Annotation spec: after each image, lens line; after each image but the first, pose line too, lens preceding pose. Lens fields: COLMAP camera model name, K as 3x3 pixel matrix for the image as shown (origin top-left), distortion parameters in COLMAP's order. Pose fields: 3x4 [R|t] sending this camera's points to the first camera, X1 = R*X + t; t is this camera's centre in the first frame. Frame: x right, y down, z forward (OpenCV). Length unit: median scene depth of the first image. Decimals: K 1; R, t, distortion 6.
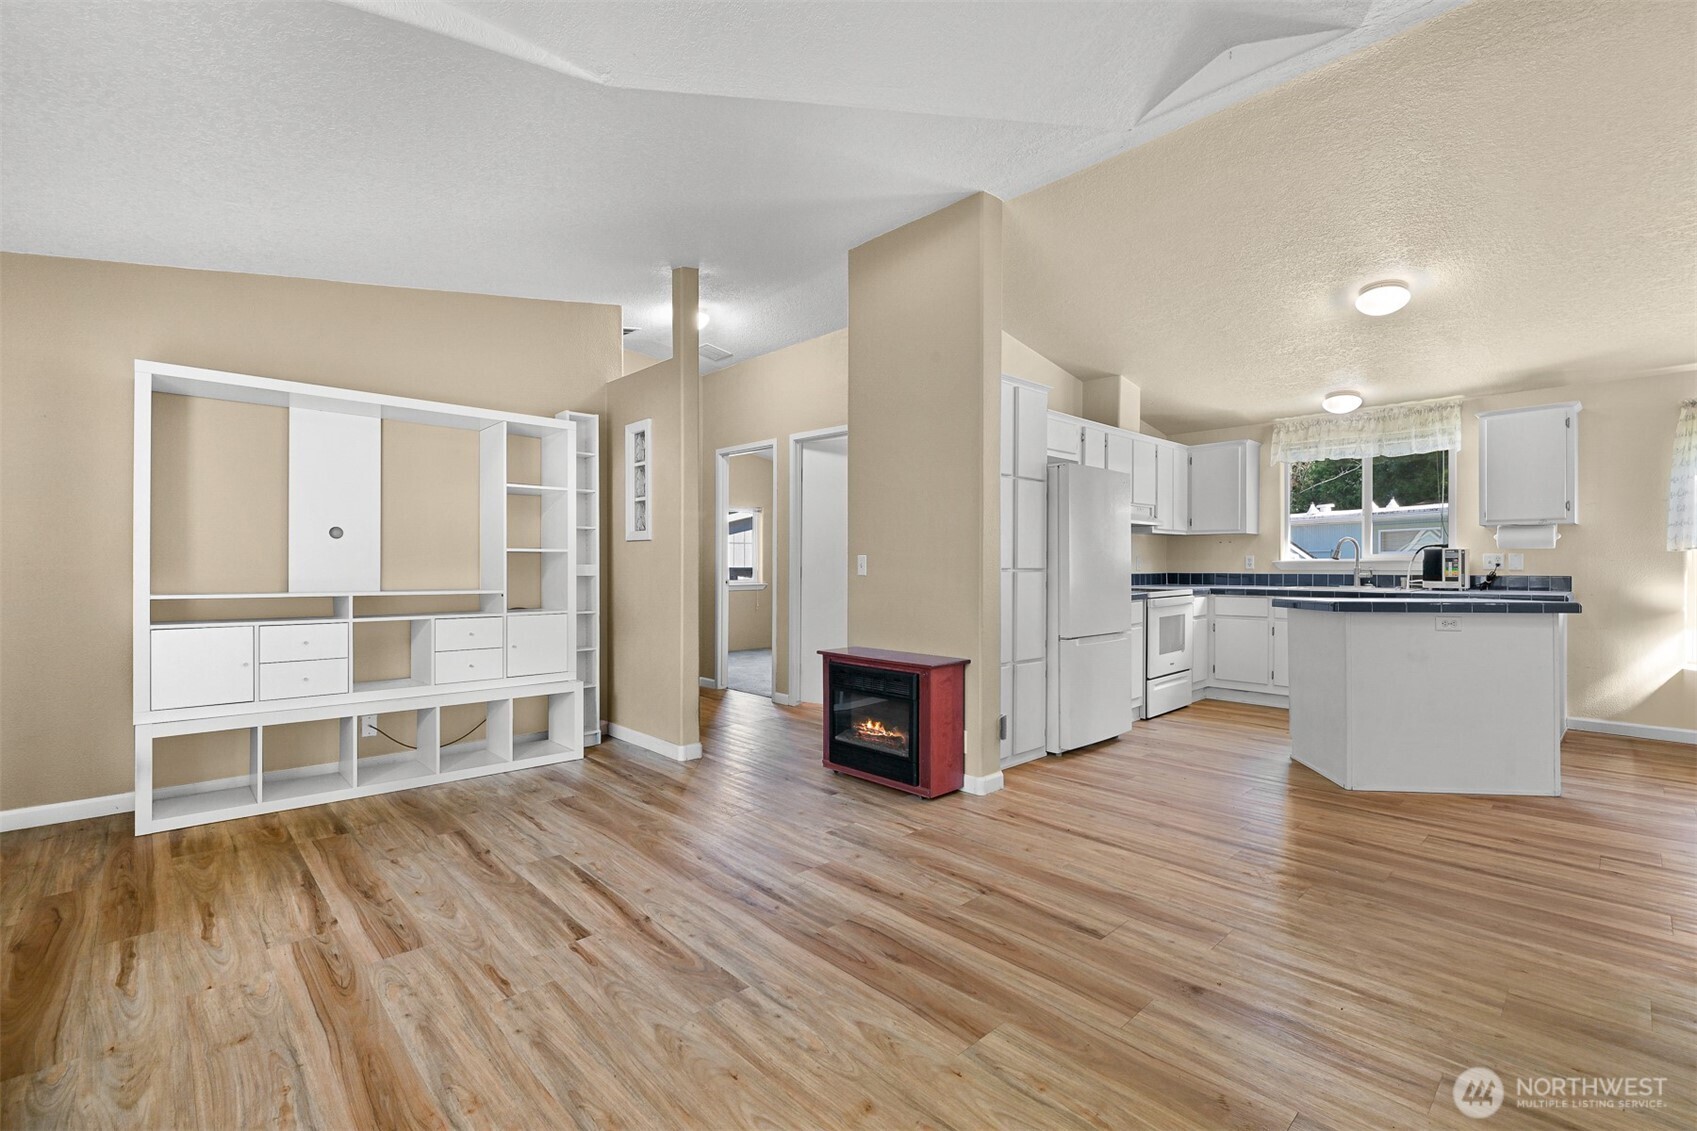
lens RADIAL K [[745.9, 0, 849.8], [0, 745.9, 569.3], [0, 0, 1]] dist [-0.002088, 0.001666]
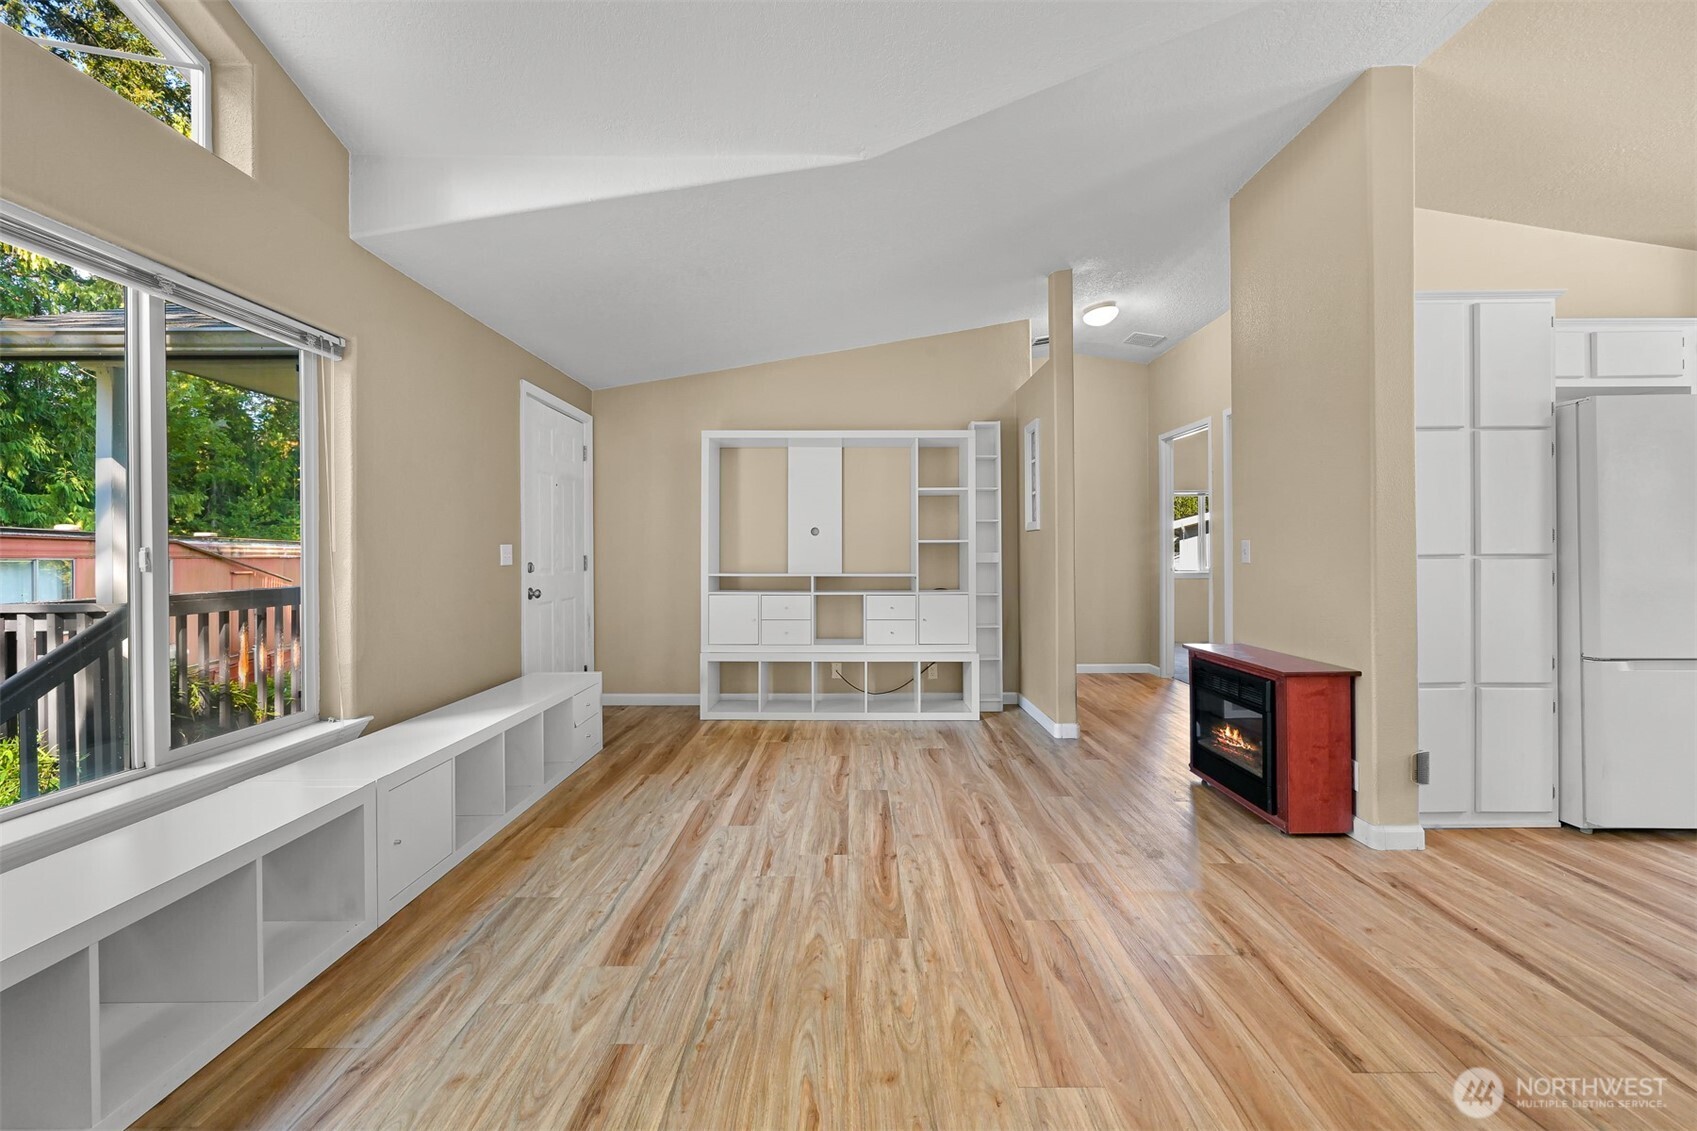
lens RADIAL K [[678.5, 0, 850.8], [0, 678.5, 552.5], [0, 0, 1]] dist [0.002027, -0.000576]
pose [[0.724930, -0.006729, -0.688790, 0.285625], [0.003380, 0.999975, -0.006211, -0.000957], [0.688815, 0.002175, 0.724934, 0.124337]]
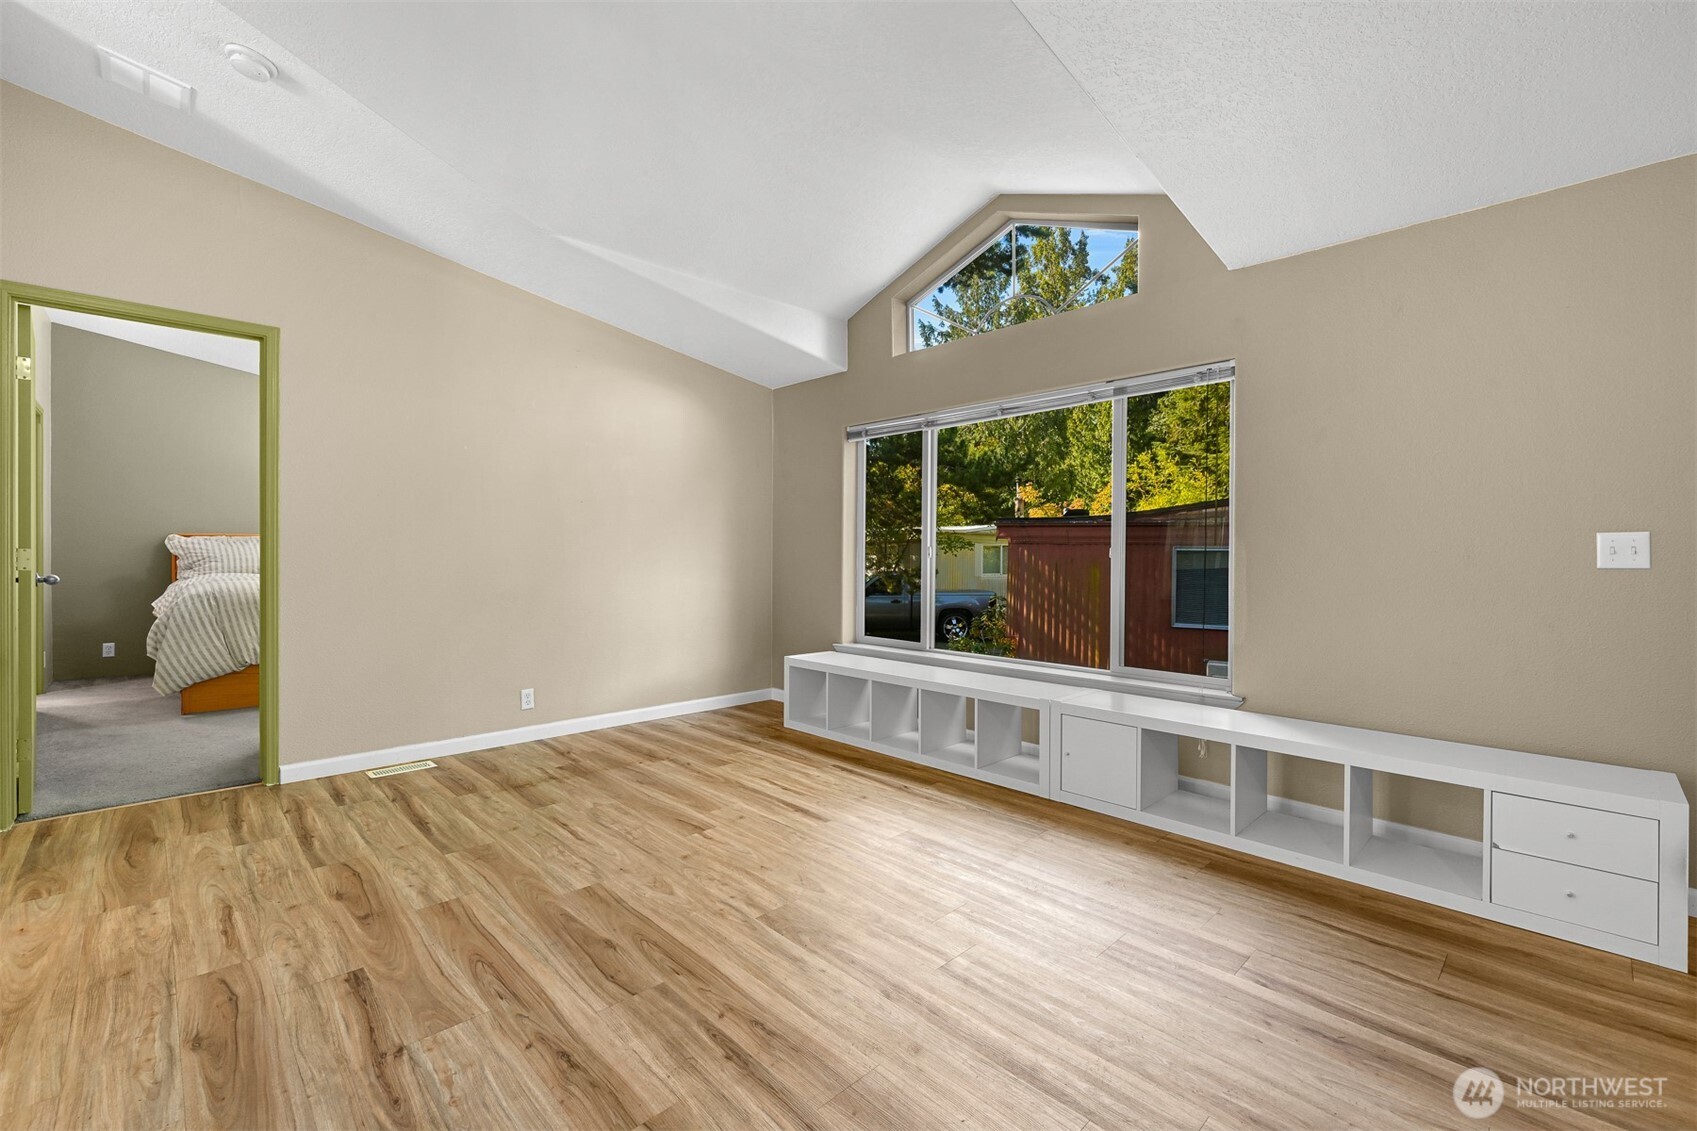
lens RADIAL K [[731.1, 0, 849.5], [0, 731.1, 554.0], [0, 0, 1]] dist [-0.002023, 0.000678]
pose [[-0.999908, -0.004592, -0.012750, -0.151096], [-0.004710, 0.999946, 0.009296, -0.005122], [0.012706, 0.009355, -0.999876, 1.219048]]
